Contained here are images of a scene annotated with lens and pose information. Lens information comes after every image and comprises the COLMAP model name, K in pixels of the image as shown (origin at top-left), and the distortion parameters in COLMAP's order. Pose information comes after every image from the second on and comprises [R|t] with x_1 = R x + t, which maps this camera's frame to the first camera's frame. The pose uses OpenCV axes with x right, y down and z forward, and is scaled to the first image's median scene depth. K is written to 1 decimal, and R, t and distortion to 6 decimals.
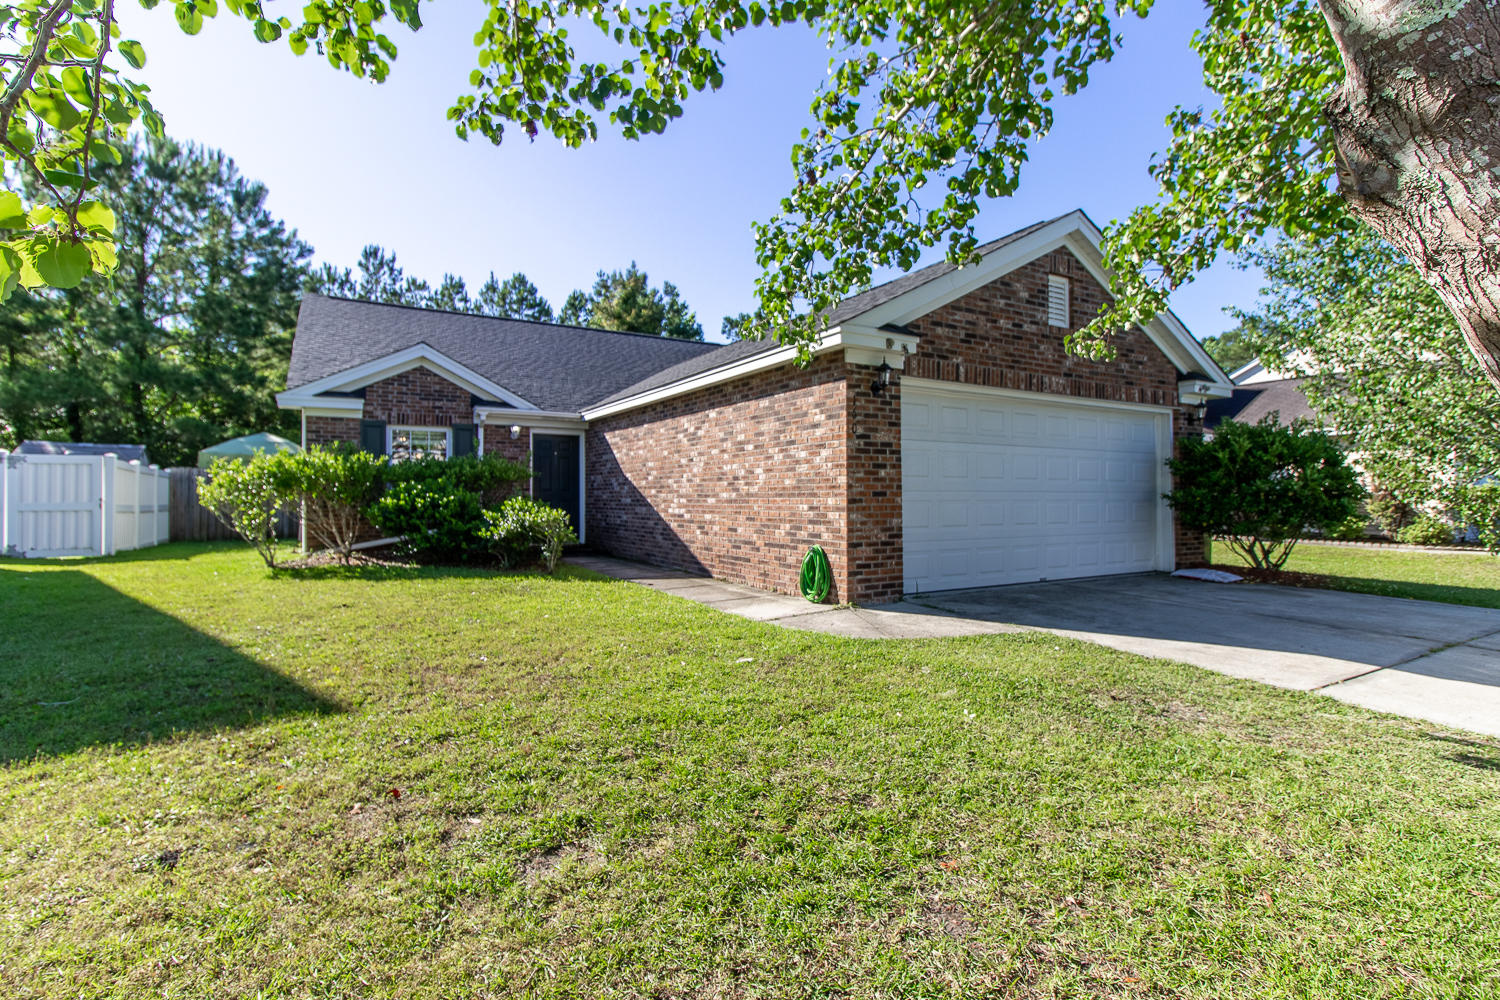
lens RADIAL K [[696.8, 0, 747.8], [0, 696.8, 485.0], [0, 0, 1]] dist [0.005865, 0.000596]
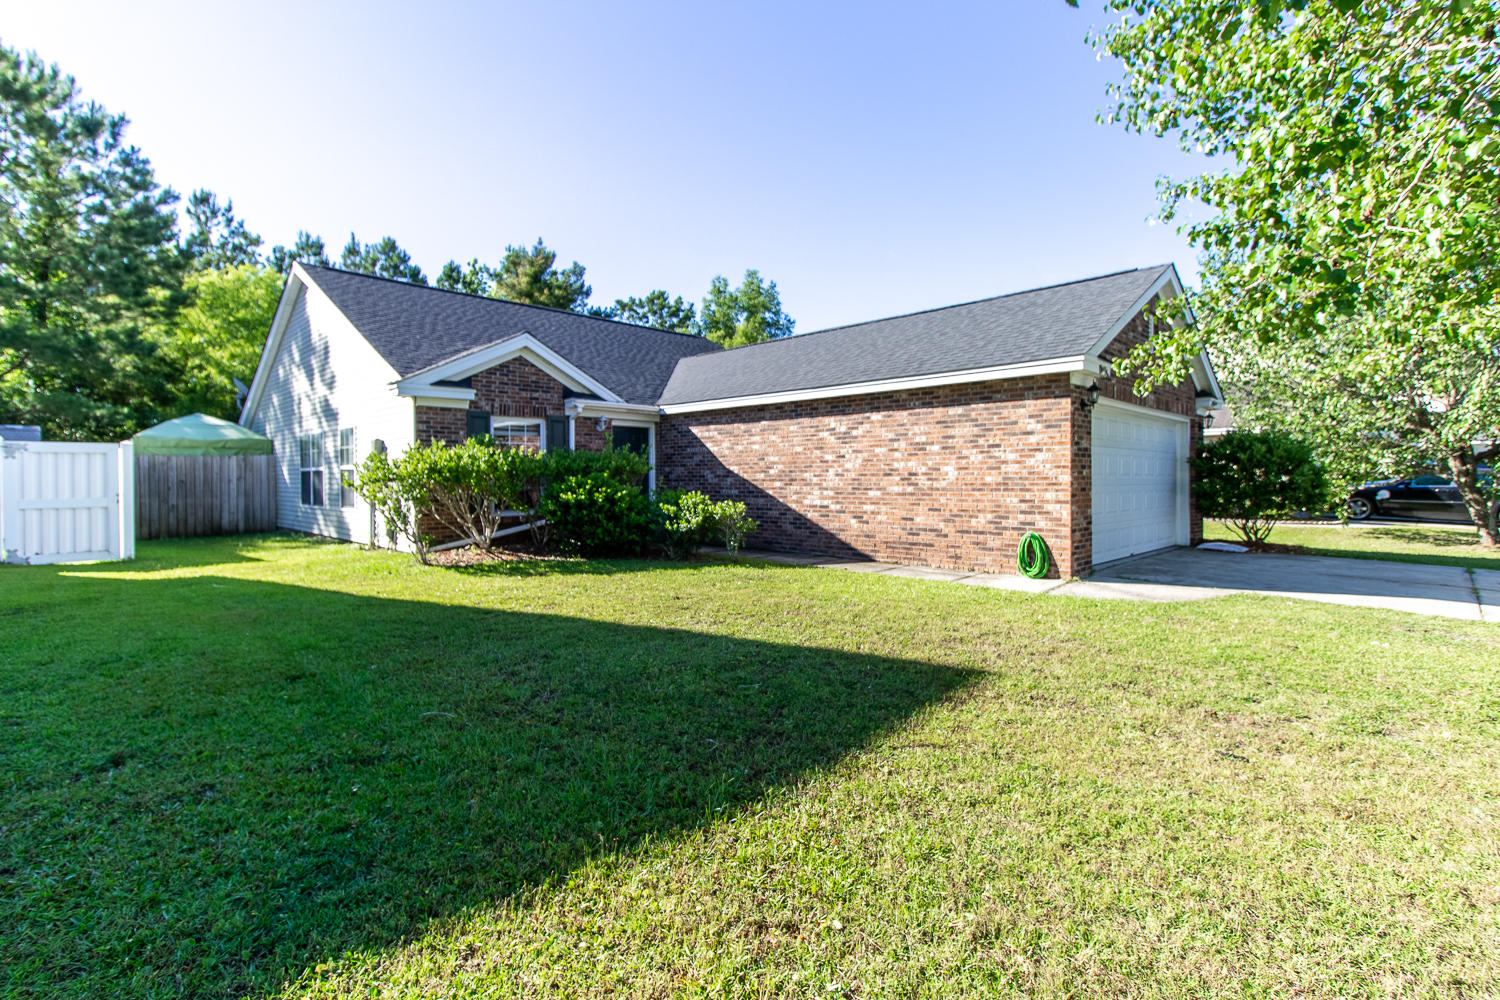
lens RADIAL K [[696.8, 0, 747.8], [0, 696.8, 485.0], [0, 0, 1]] dist [0.005865, 0.000596]
pose [[0.967822, -0.004139, 0.251600, -0.505457], [-0.002088, 0.999698, 0.024476, -0.017398], [-0.251625, -0.024214, 0.967522, -0.039293]]
